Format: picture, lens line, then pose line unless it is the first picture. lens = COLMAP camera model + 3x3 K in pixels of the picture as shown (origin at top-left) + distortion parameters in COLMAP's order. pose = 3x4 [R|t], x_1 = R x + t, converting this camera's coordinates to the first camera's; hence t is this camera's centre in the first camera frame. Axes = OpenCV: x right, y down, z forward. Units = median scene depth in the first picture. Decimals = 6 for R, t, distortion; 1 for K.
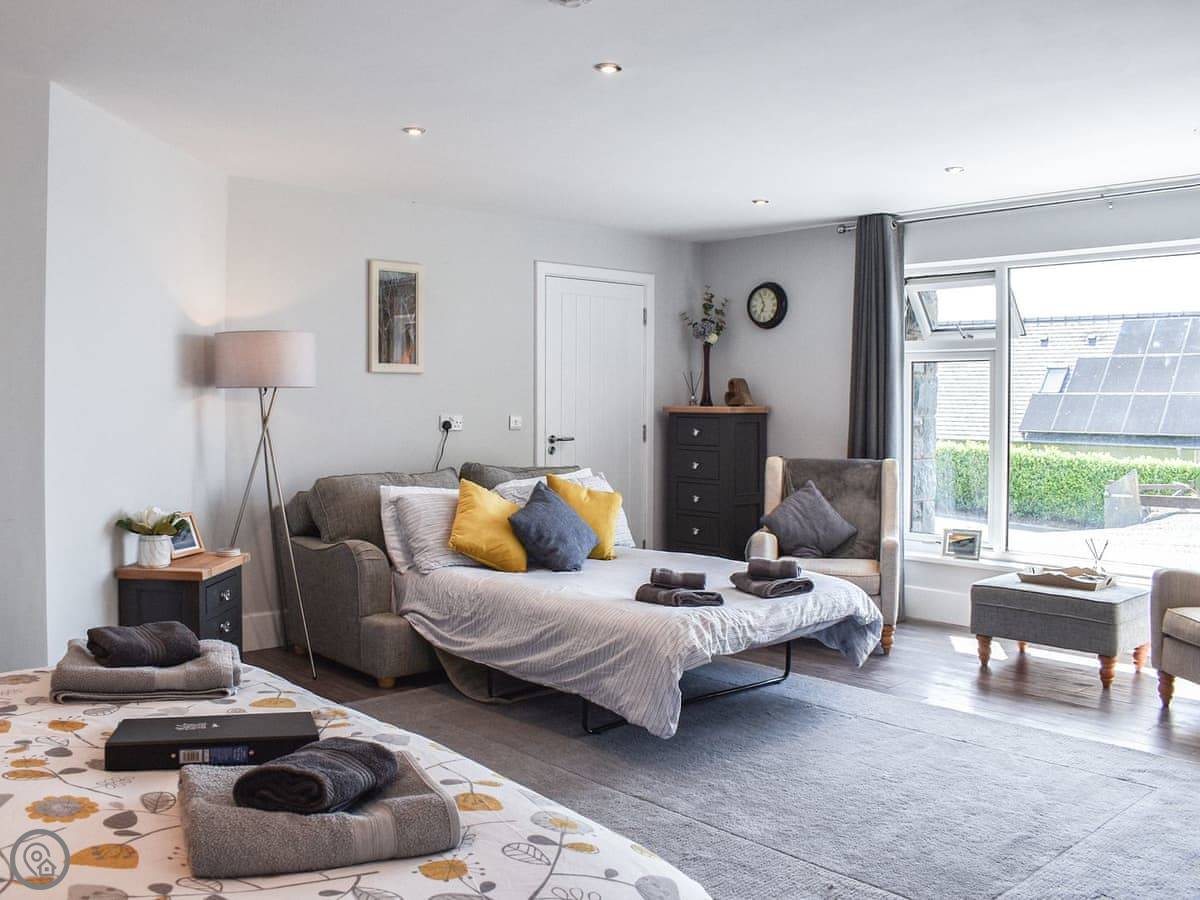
lens RADIAL K [[1138.5, 0, 521.5], [0, 1138.5, 403.1], [0, 0, 1]] dist [-0.090017, 0.007286]
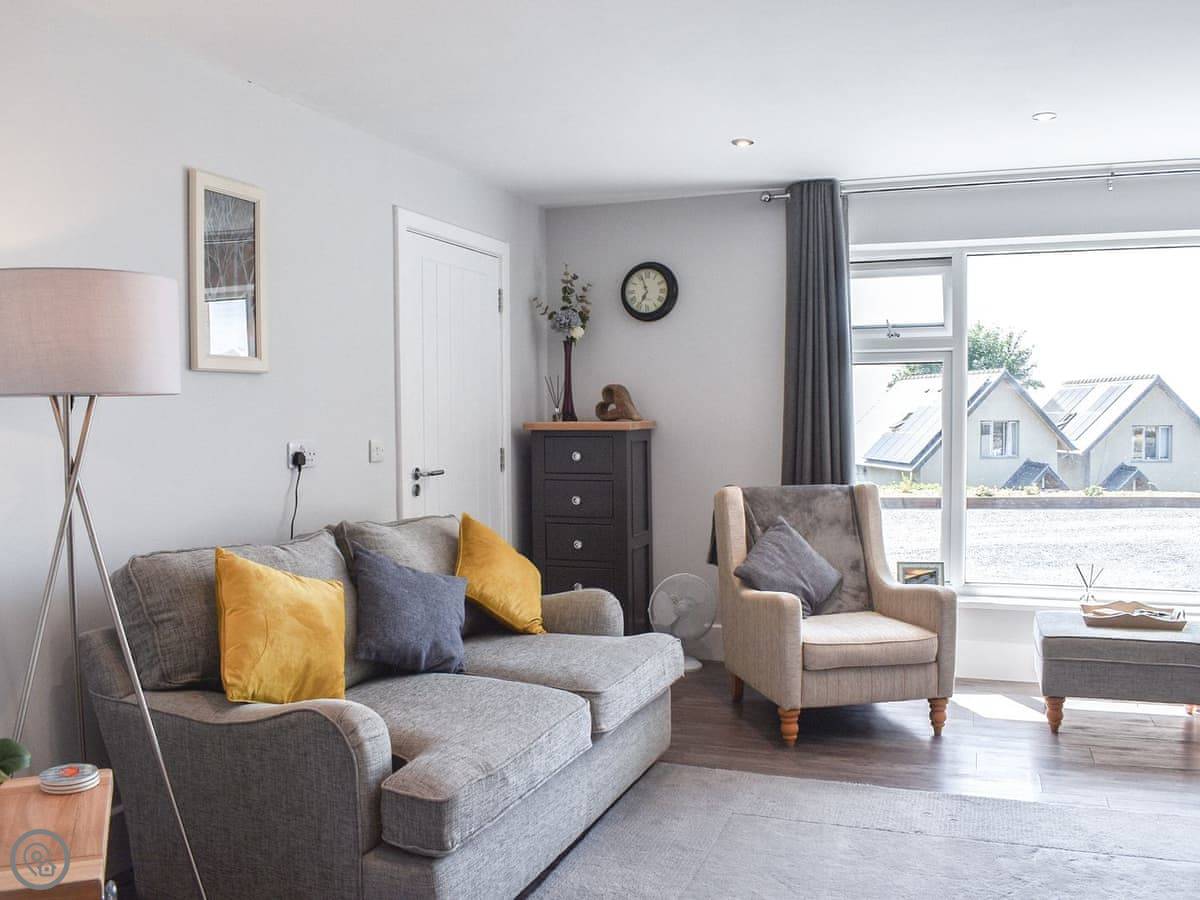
lens RADIAL K [[1061.8, 0, 582.0], [0, 1061.8, 450.8], [0, 0, 1]] dist [-0.089888, -0.000676]
pose [[0.863056, -0.029398, 0.504251, -0.217149], [0.013715, 0.999301, 0.034786, -0.002527], [-0.504921, -0.023107, 0.862856, 0.432079]]
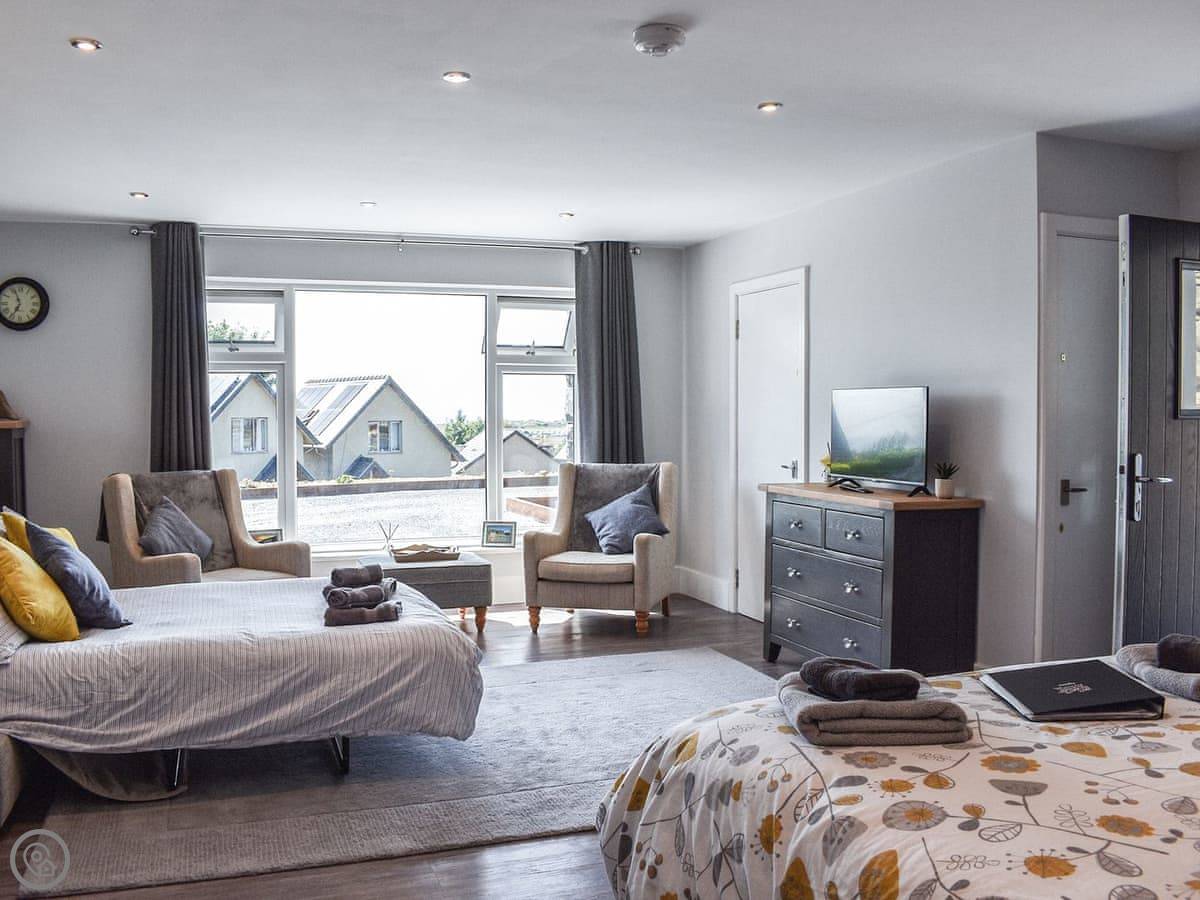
lens RADIAL K [[1098.2, 0, 600.0], [0, 1098.2, 430.2], [0, 0, 1]] dist [-0.066081, 0.001941]
pose [[0.325733, -0.028838, 0.945022, -0.469194], [0.011324, 0.999582, 0.026599, -0.006776], [-0.945394, 0.002037, 0.325924, 0.344481]]
